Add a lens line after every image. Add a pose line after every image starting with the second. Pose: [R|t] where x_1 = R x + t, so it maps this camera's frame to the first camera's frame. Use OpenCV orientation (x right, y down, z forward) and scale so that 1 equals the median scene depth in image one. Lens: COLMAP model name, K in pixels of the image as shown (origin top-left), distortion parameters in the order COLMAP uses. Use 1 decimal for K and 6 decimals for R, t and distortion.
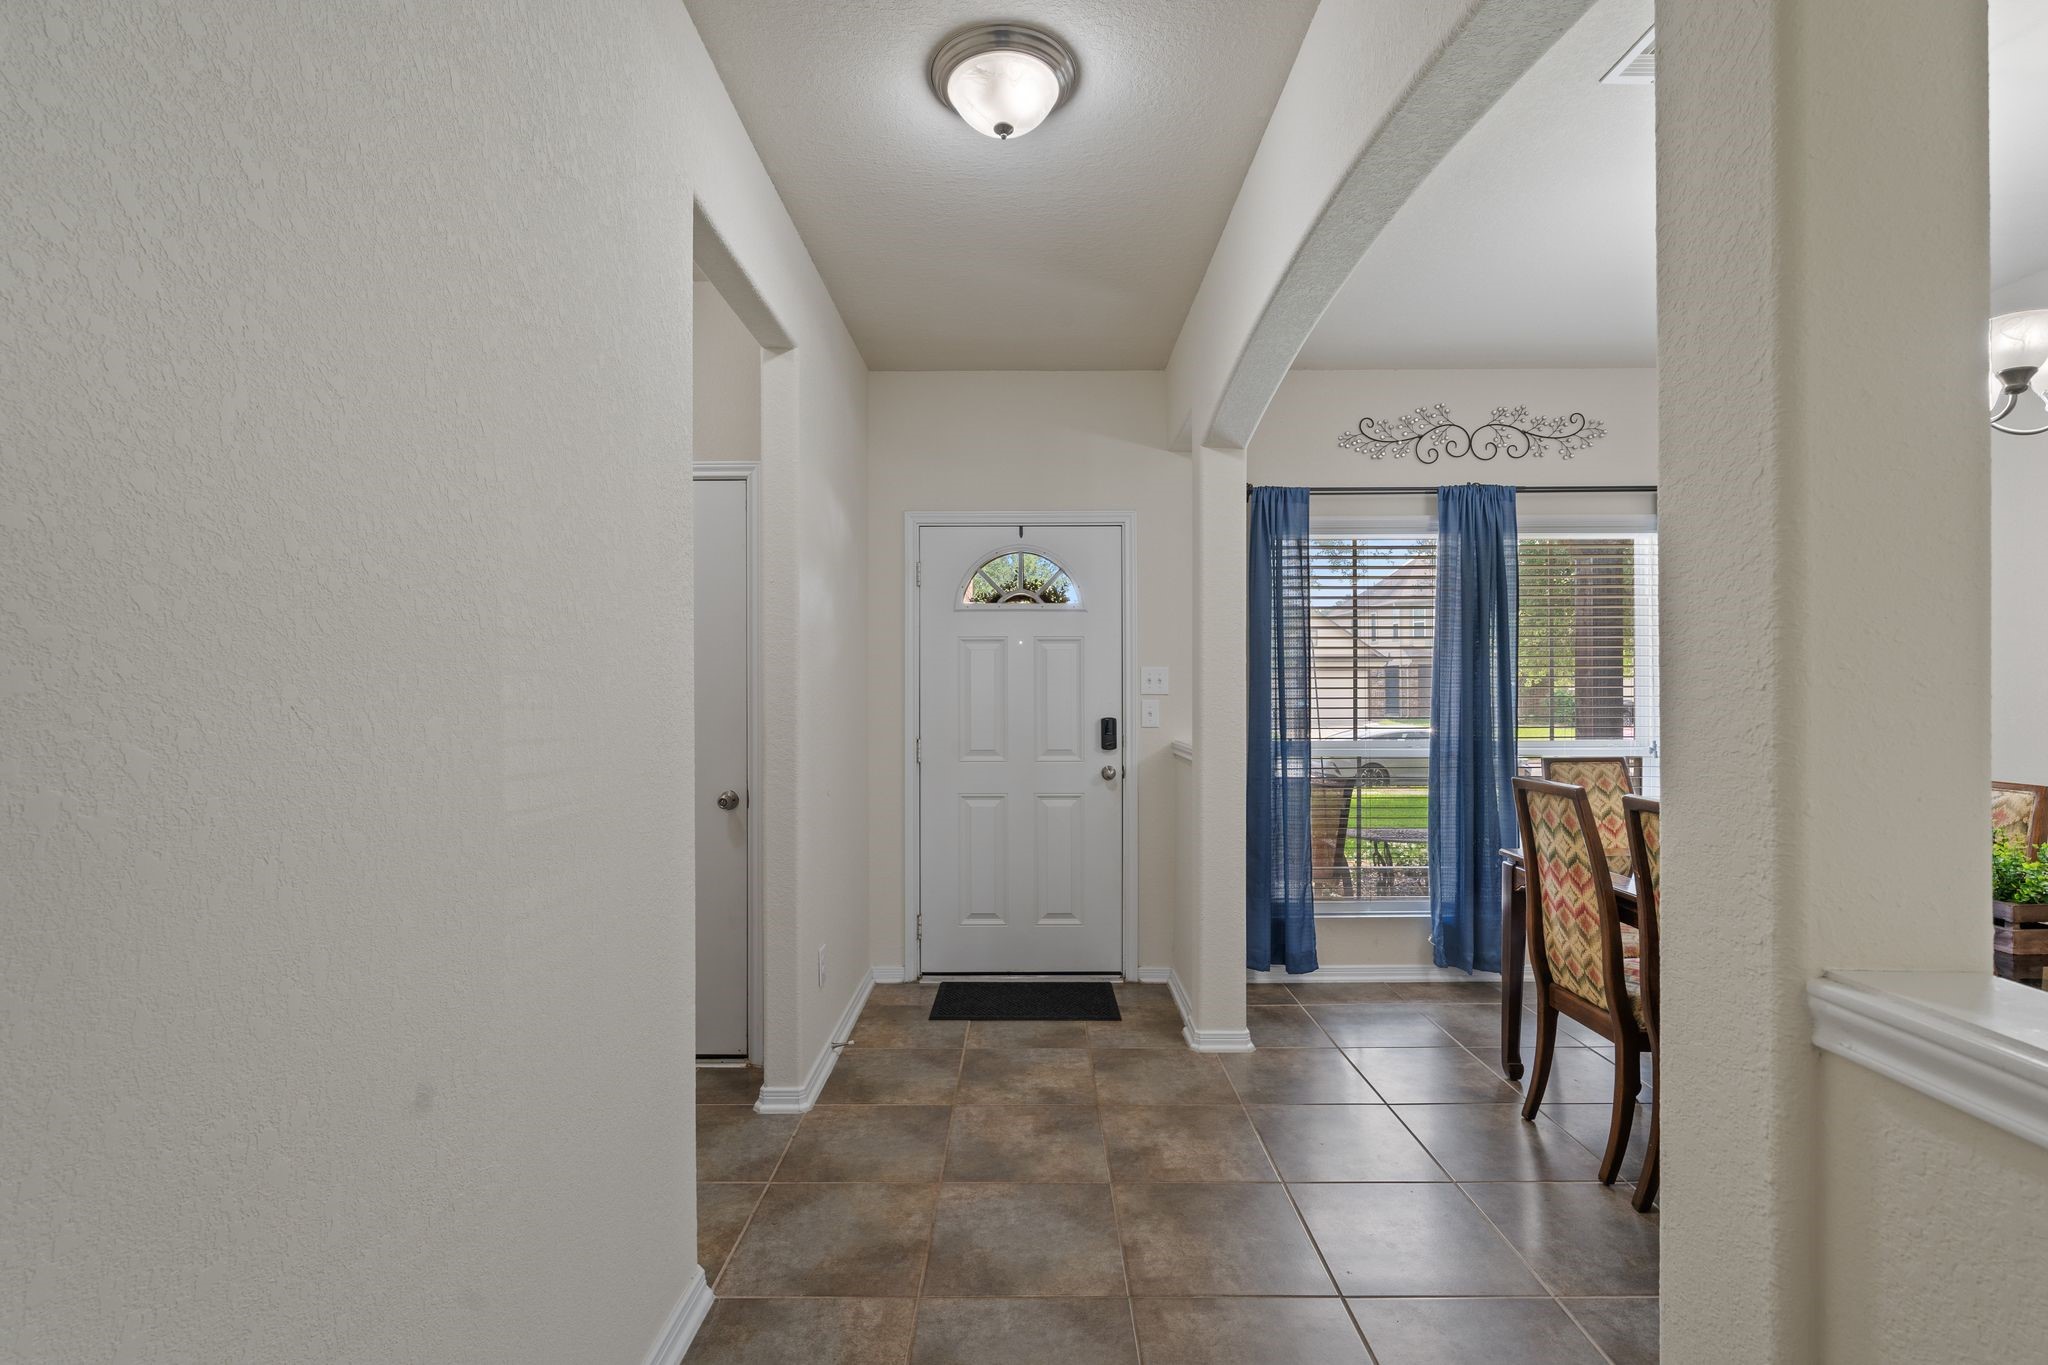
lens RADIAL K [[911.7, 0, 1024.0], [0, 911.7, 682.5], [0, 0, 1]] dist [-0.000681, -0.000106]
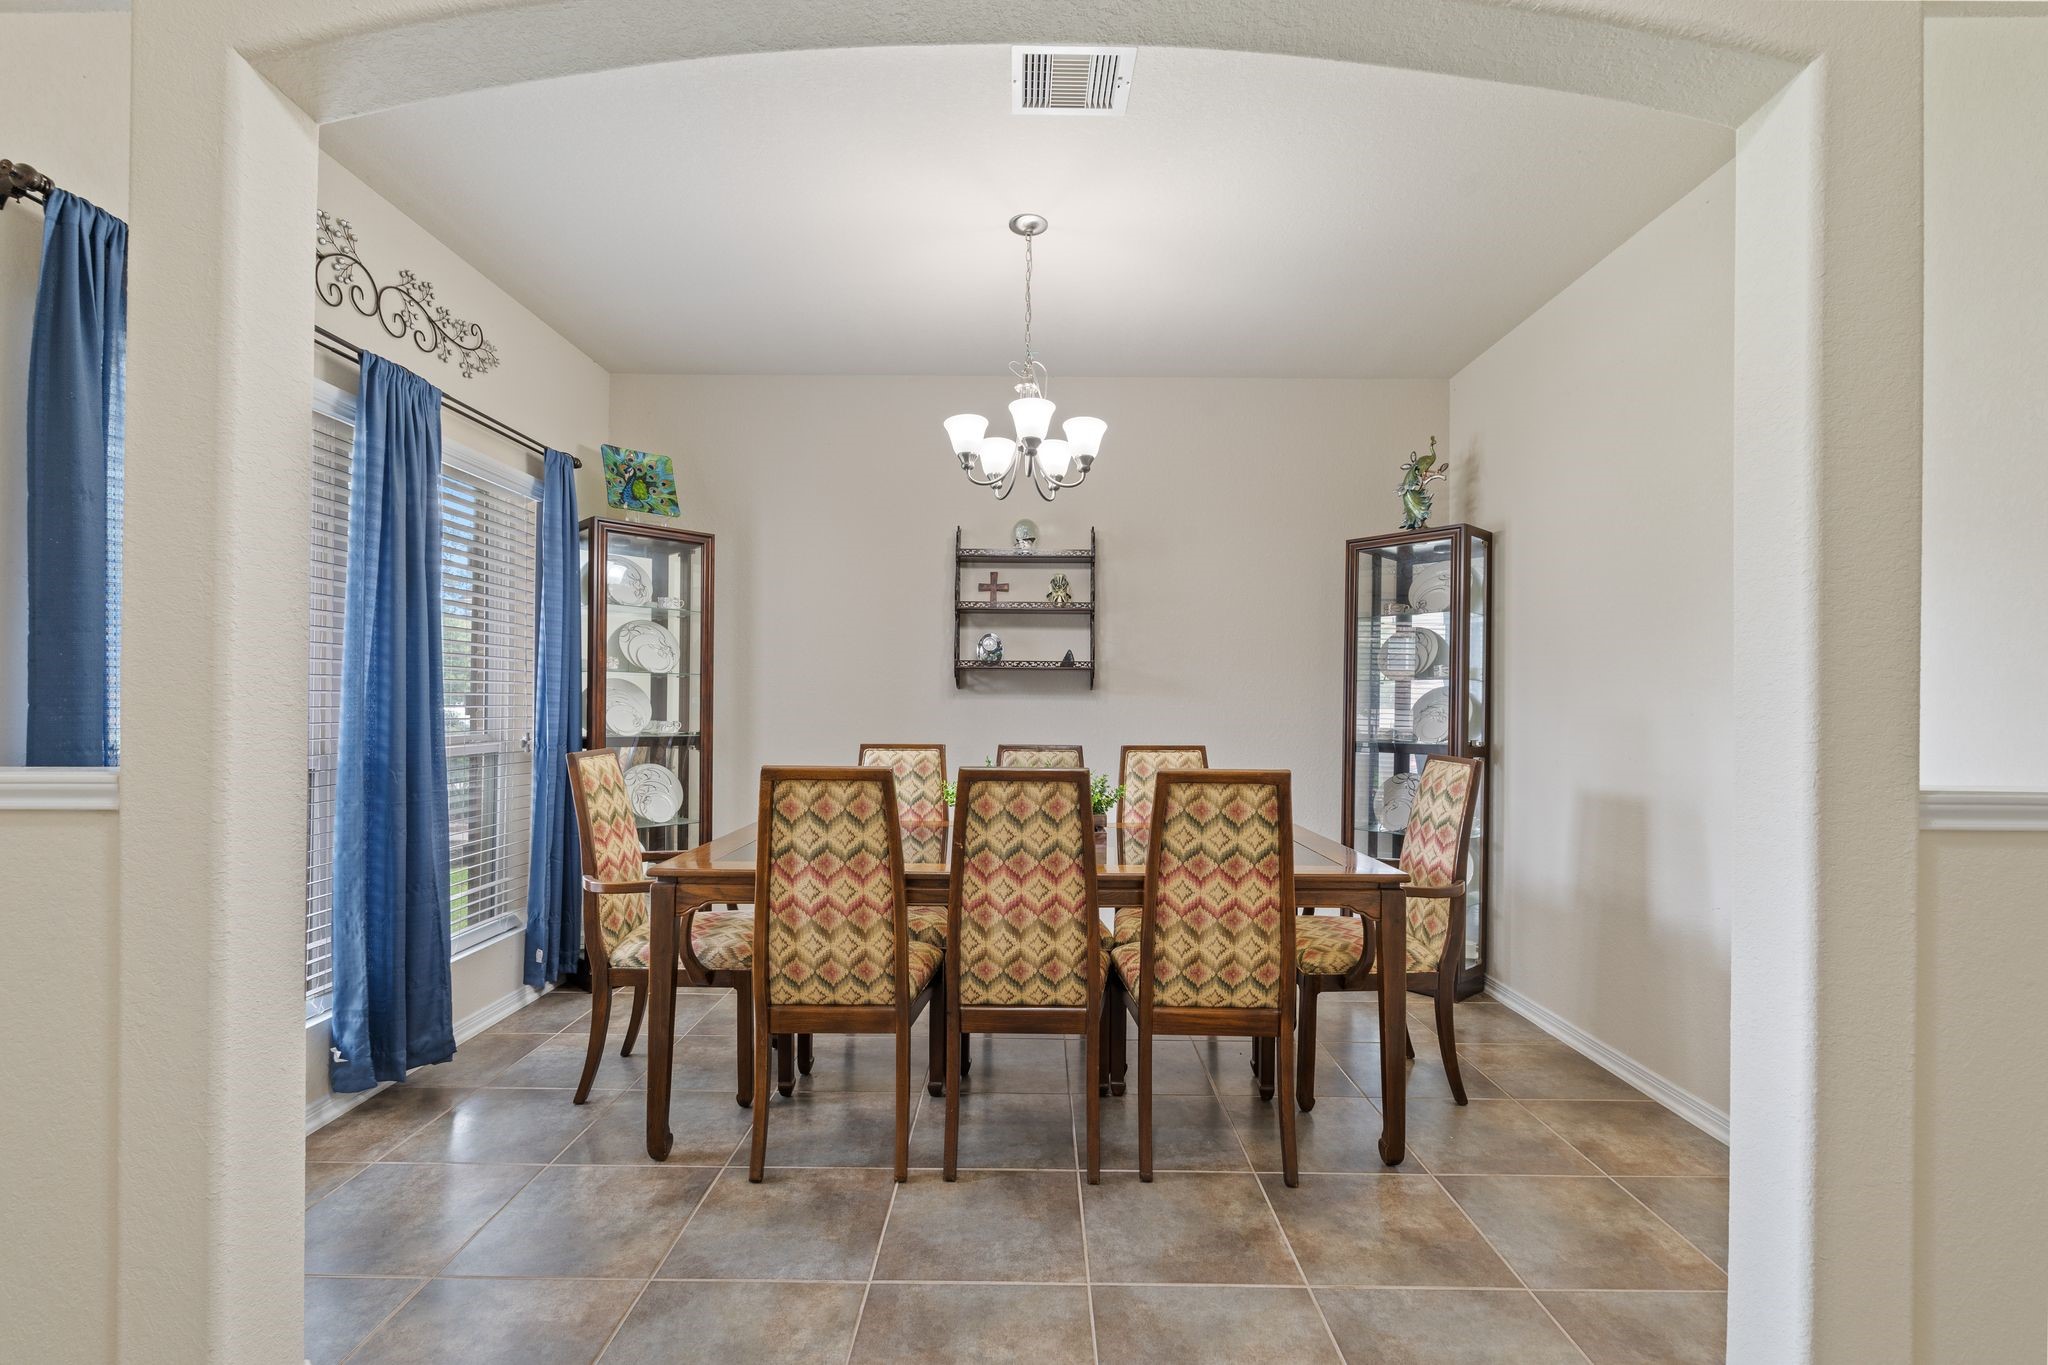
lens RADIAL K [[908.0, 0, 1021.5], [0, 908.0, 700.8], [0, 0, 1]] dist [-0.000972, -0.000028]
pose [[-0.000732, 0.007596, 0.999971, -0.183681], [-0.015368, 0.999853, -0.007606, 0.031585], [-0.999882, -0.015373, -0.000615, 0.518873]]
